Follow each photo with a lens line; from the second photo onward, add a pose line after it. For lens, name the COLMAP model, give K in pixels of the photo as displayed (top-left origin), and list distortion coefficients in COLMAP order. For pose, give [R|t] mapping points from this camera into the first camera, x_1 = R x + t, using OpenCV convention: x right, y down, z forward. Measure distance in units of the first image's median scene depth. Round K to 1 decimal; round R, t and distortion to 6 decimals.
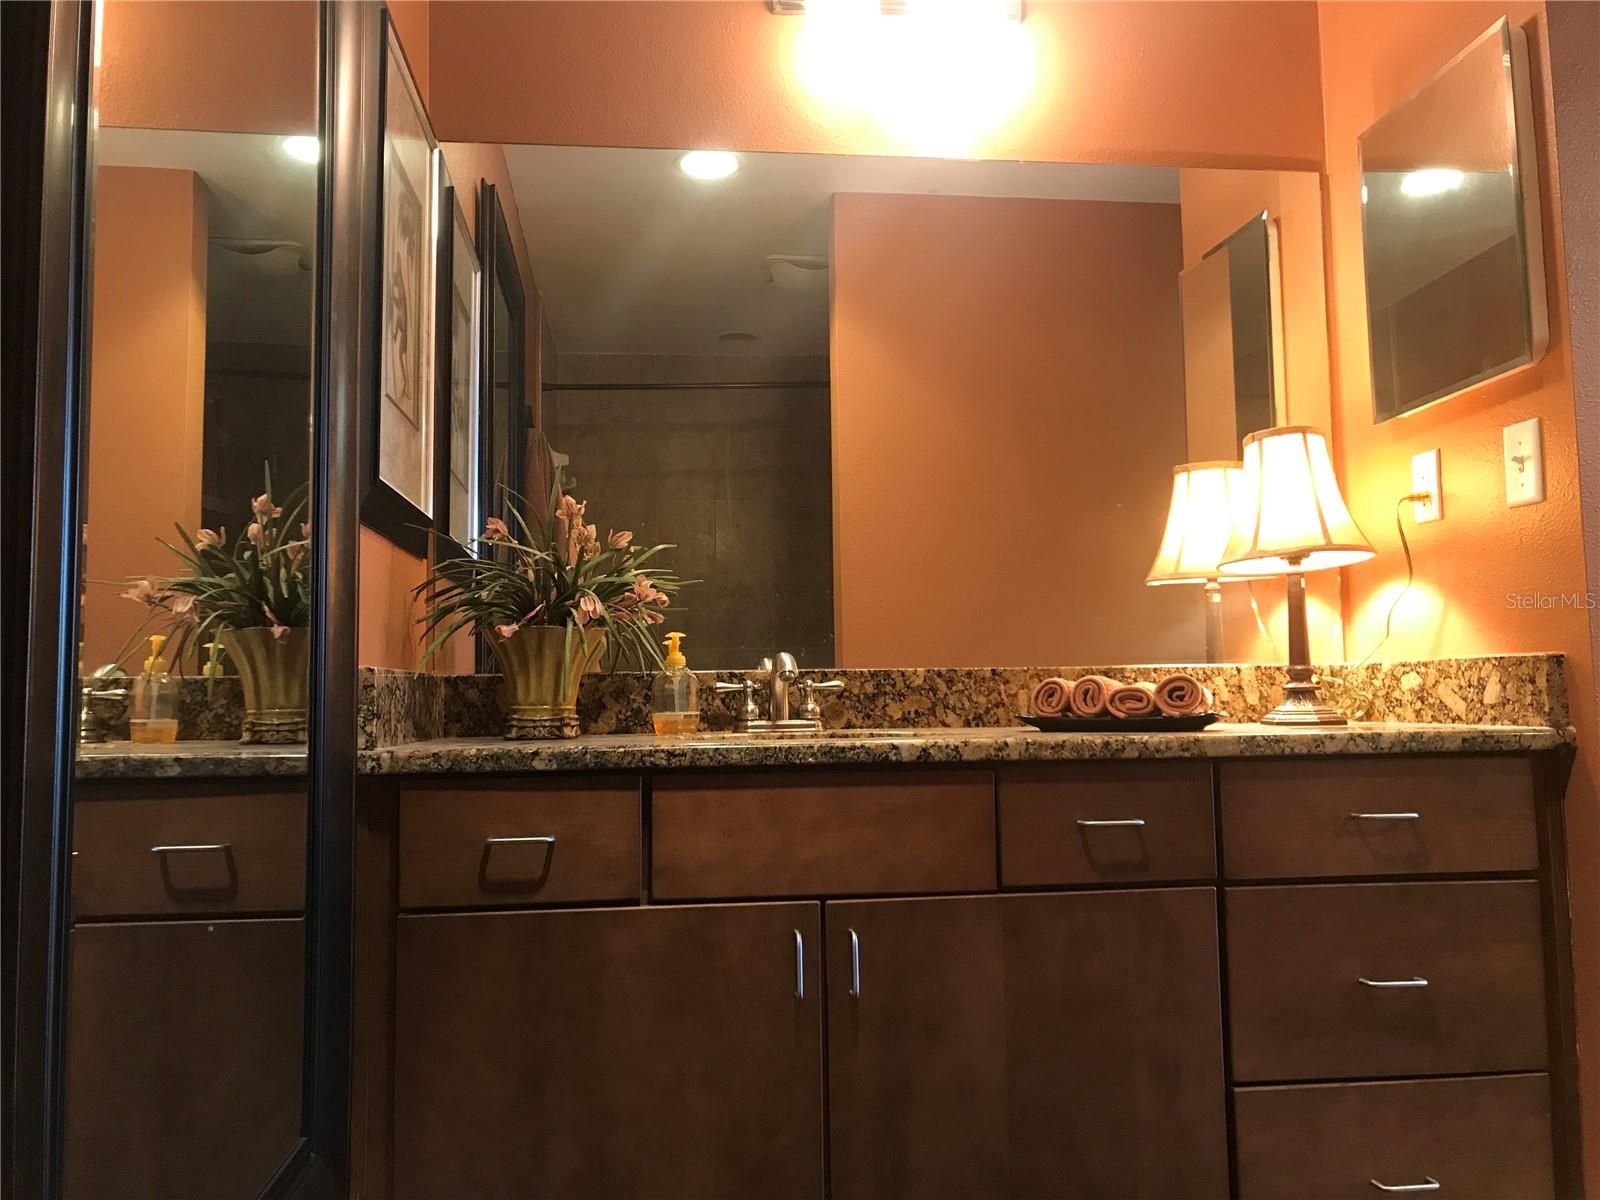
lens RADIAL K [[1318.8, 0, 805.5], [0, 1318.8, 597.8], [0, 0, 1]] dist [0.076264, -0.110683]
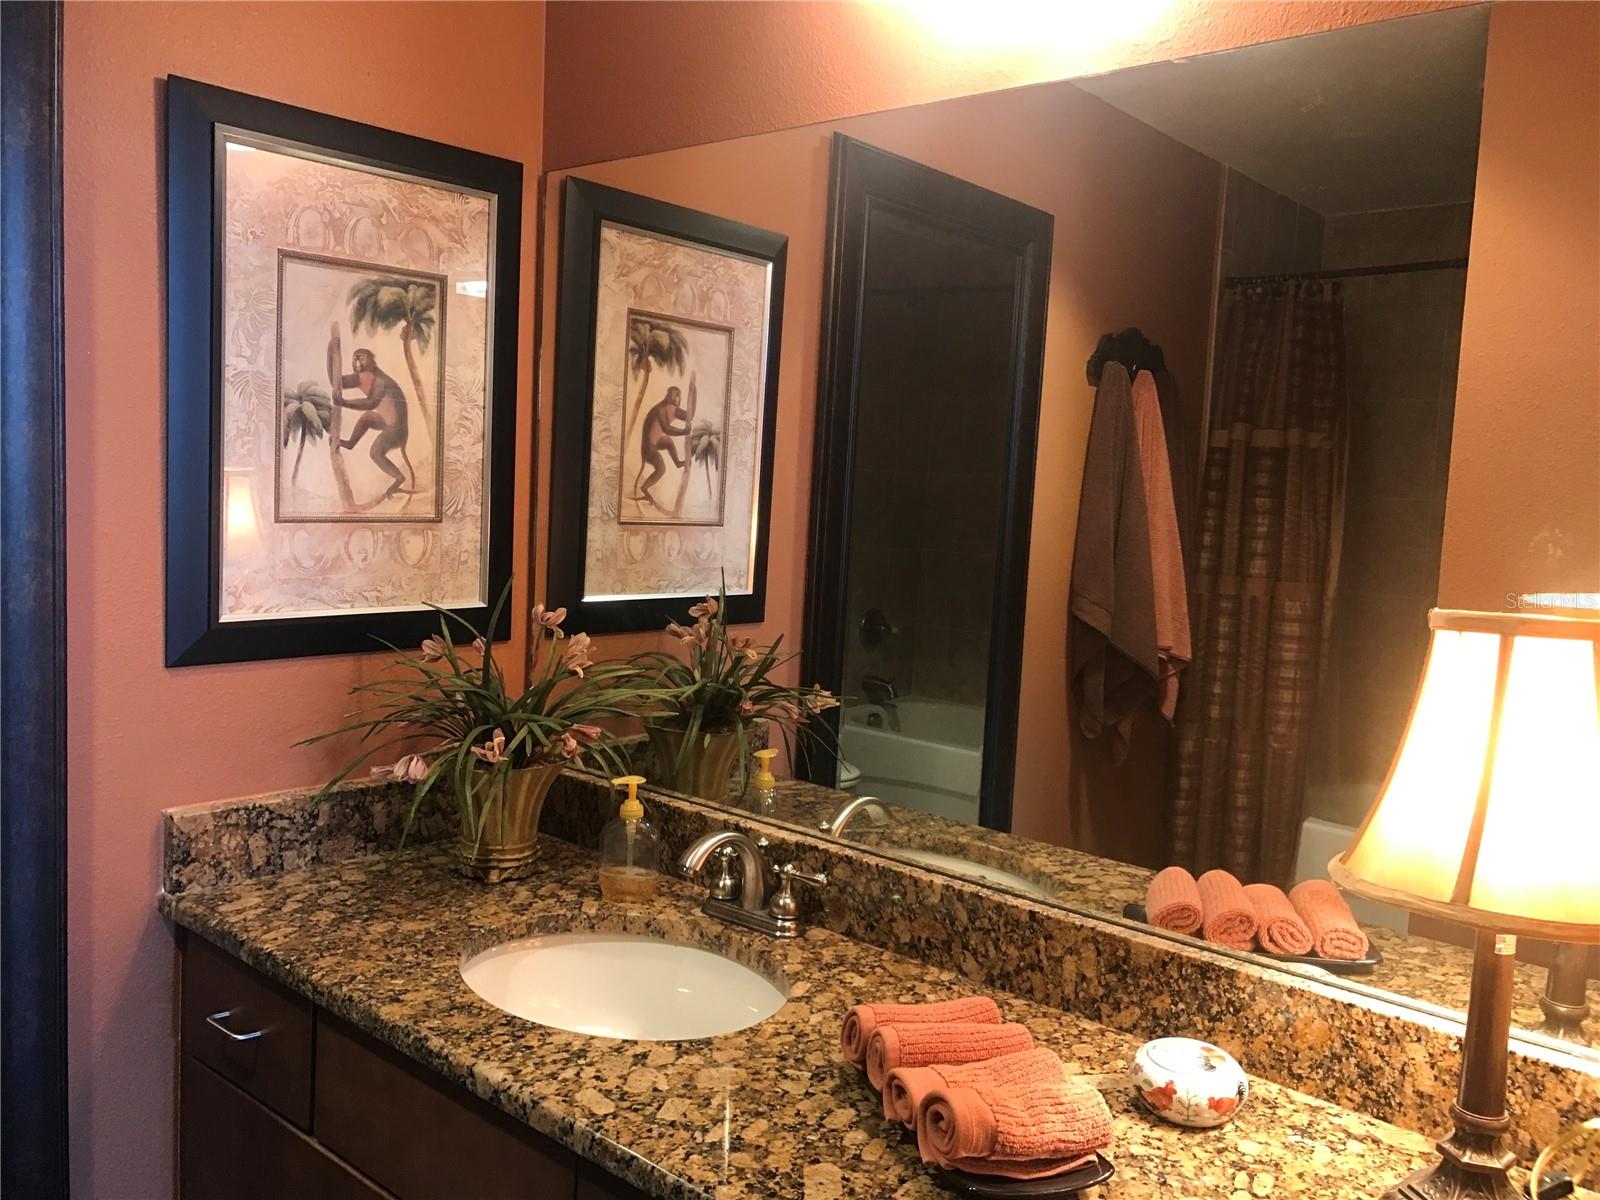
lens RADIAL K [[1318.8, 0, 805.5], [0, 1318.8, 597.8], [0, 0, 1]] dist [0.076264, -0.110683]
pose [[0.660864, 0.119045, -0.741004, 0.536147], [-0.000967, 0.987474, 0.157778, -0.201909], [0.750505, -0.103553, 0.652701, 0.511836]]
